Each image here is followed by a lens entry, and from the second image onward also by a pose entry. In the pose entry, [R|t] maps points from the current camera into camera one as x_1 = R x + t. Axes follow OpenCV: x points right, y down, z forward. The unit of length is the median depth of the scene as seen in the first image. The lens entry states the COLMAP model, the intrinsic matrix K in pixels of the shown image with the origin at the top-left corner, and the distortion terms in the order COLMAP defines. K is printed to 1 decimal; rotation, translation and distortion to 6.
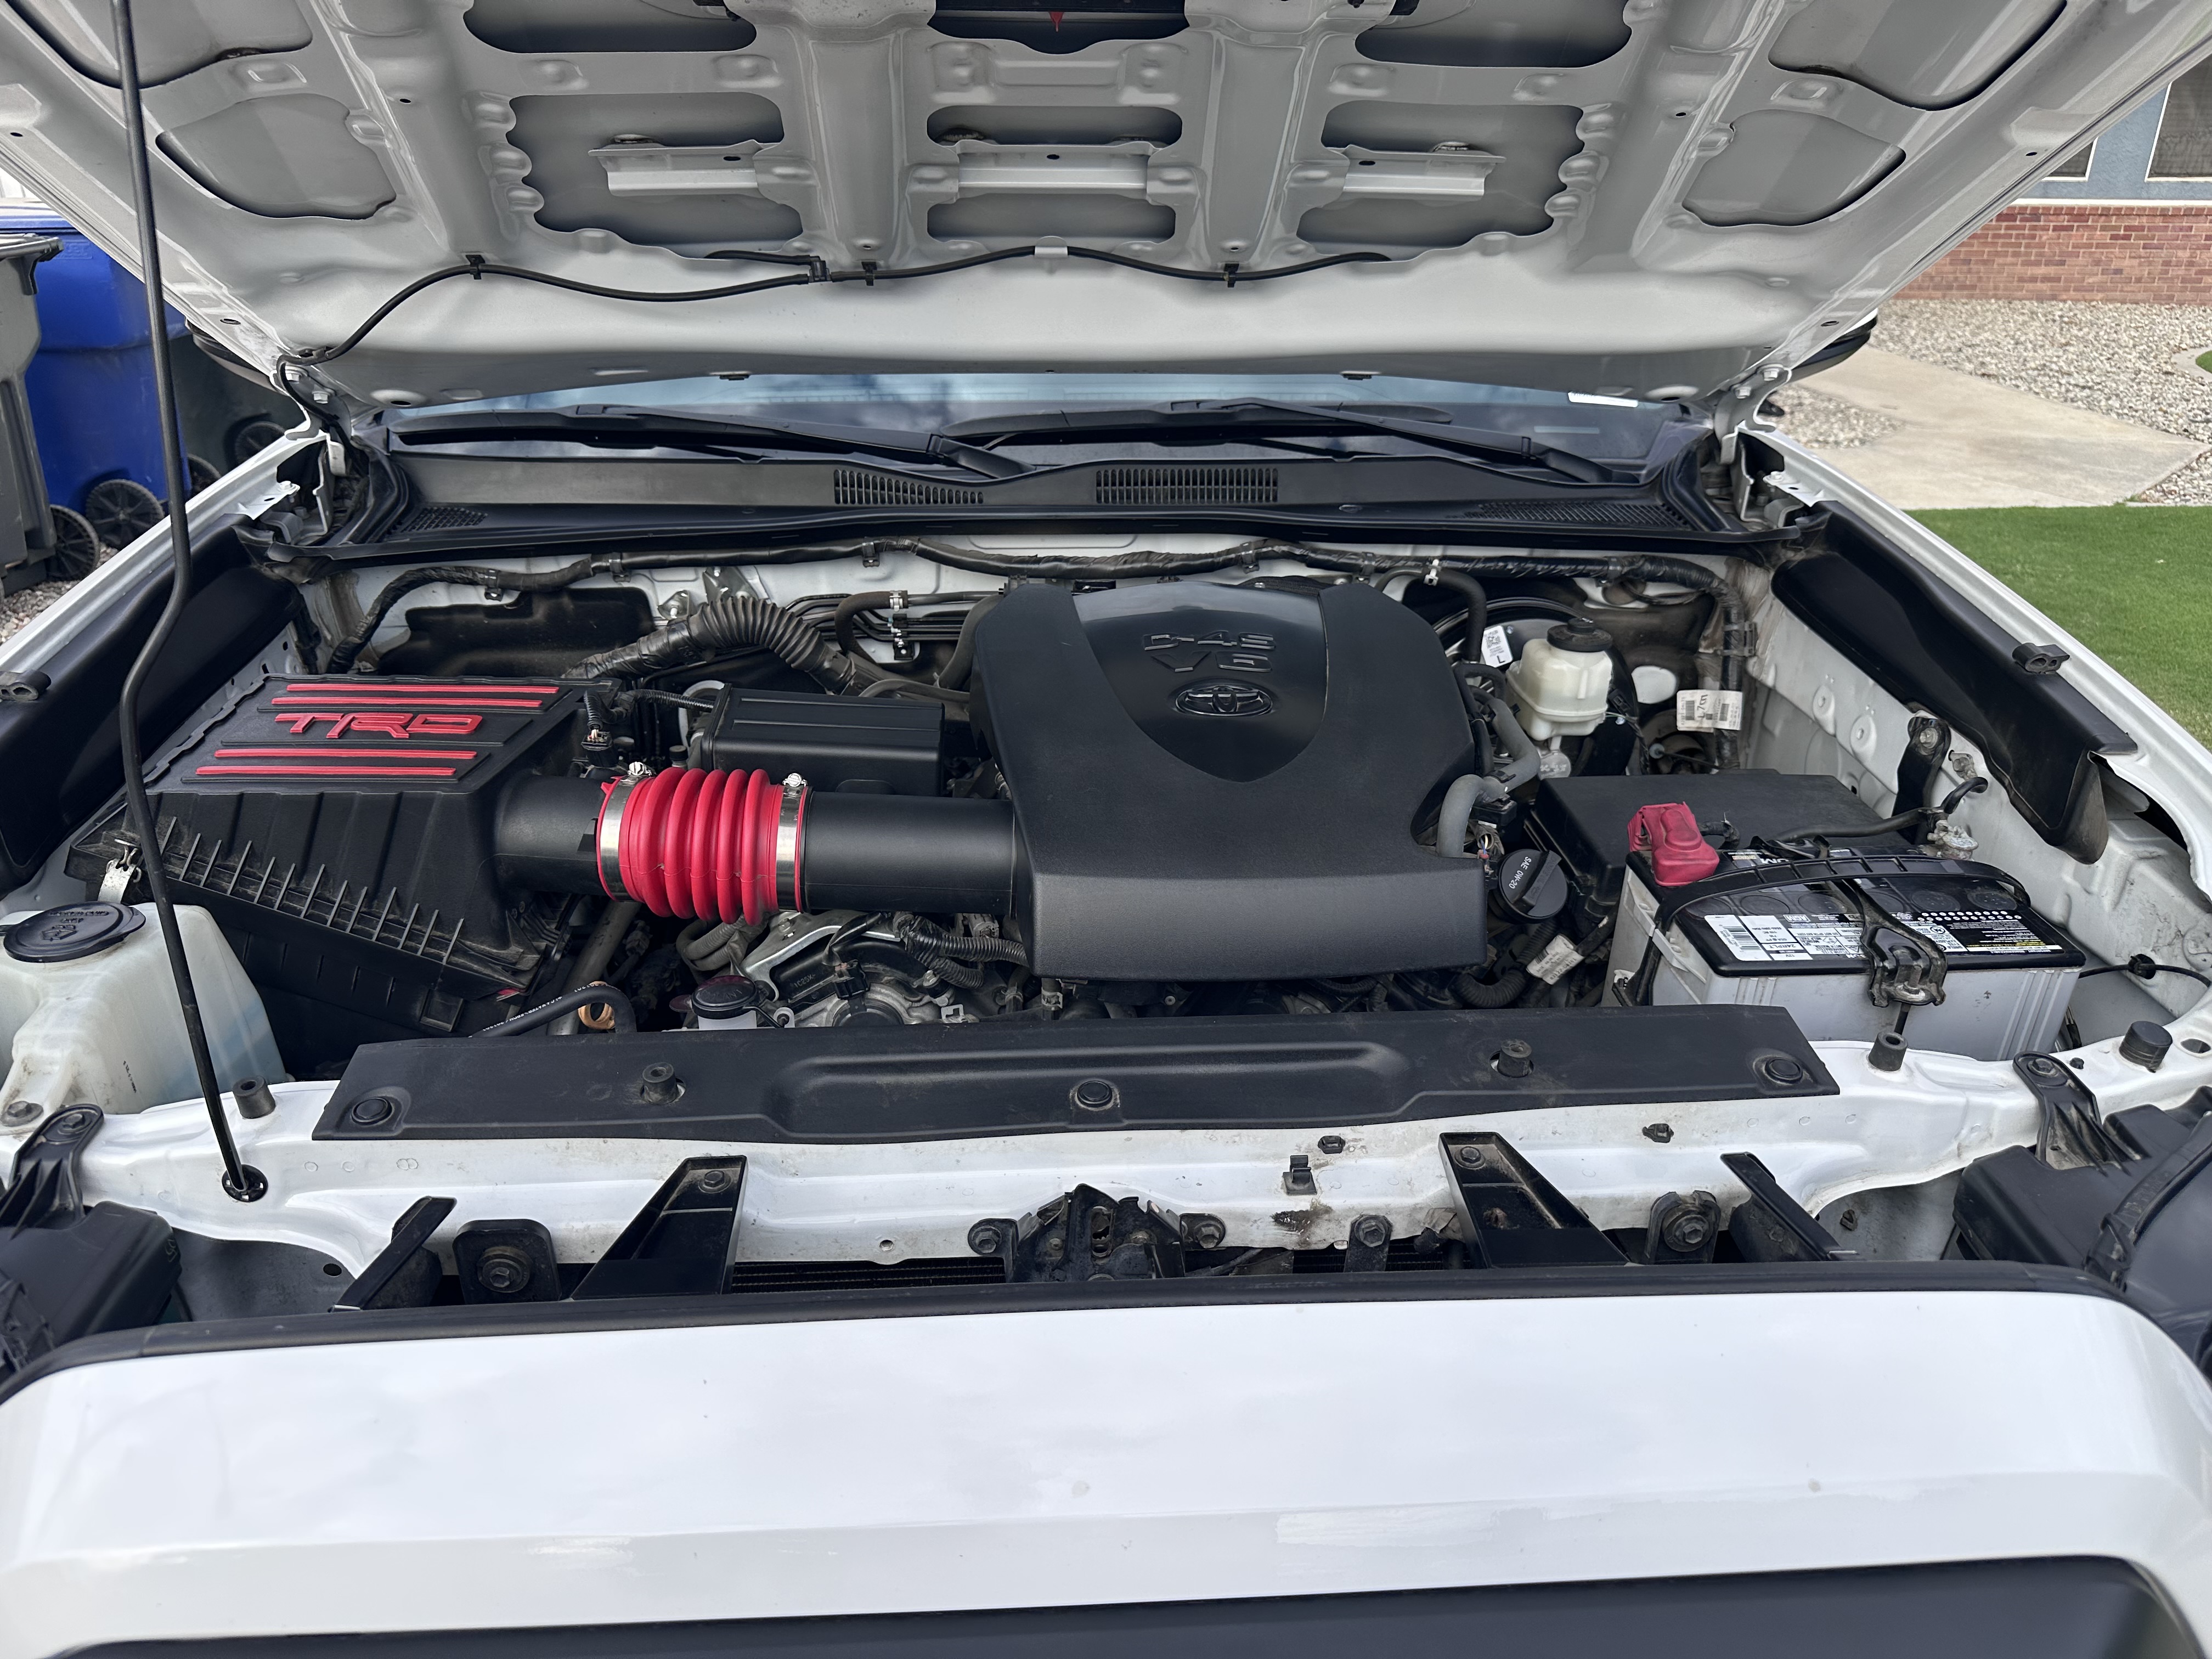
lens RADIAL K [[1561.2, 0, 1106.0], [0, 1561.2, 829.5], [0, 0, 1]] dist [0.021264, -0.002789]
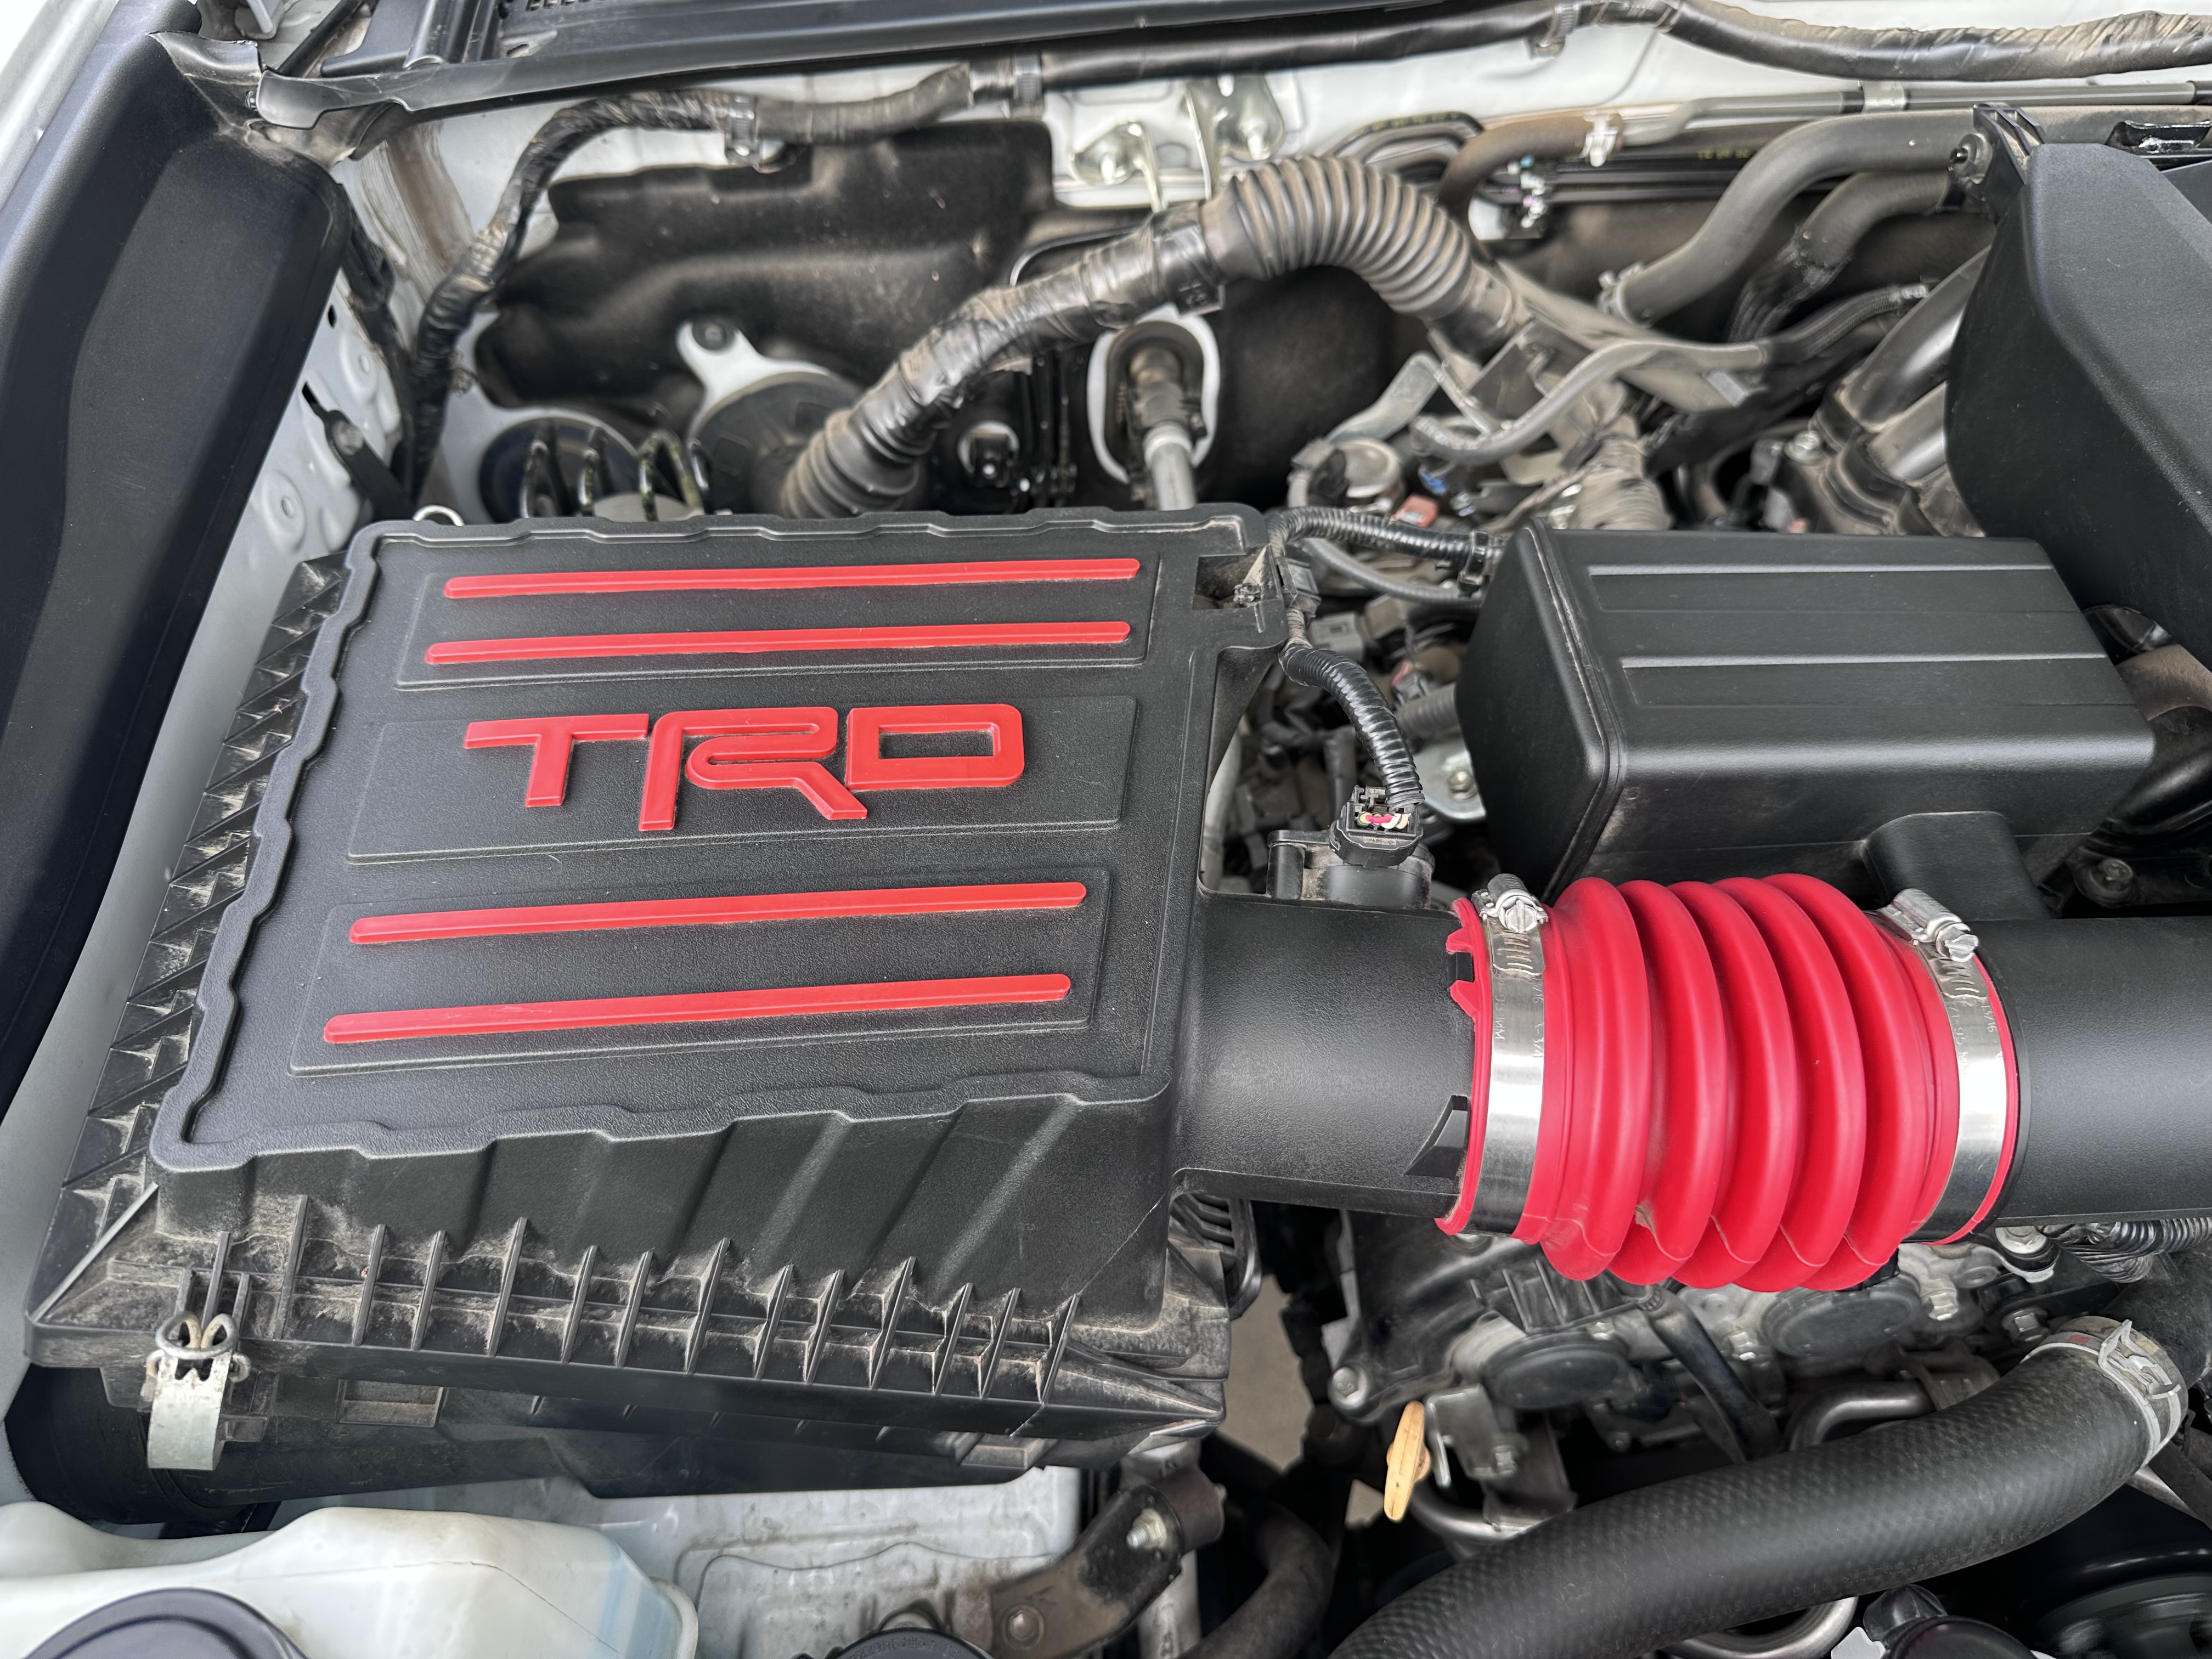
lens RADIAL K [[1561.2, 0, 1106.0], [0, 1561.2, 829.5], [0, 0, 1]] dist [0.021264, -0.002789]
pose [[0.999703, -0.019776, 0.014231, -0.293338], [0.012510, 0.917854, 0.396721, -0.146882], [-0.020908, -0.396425, 0.917829, 0.496957]]
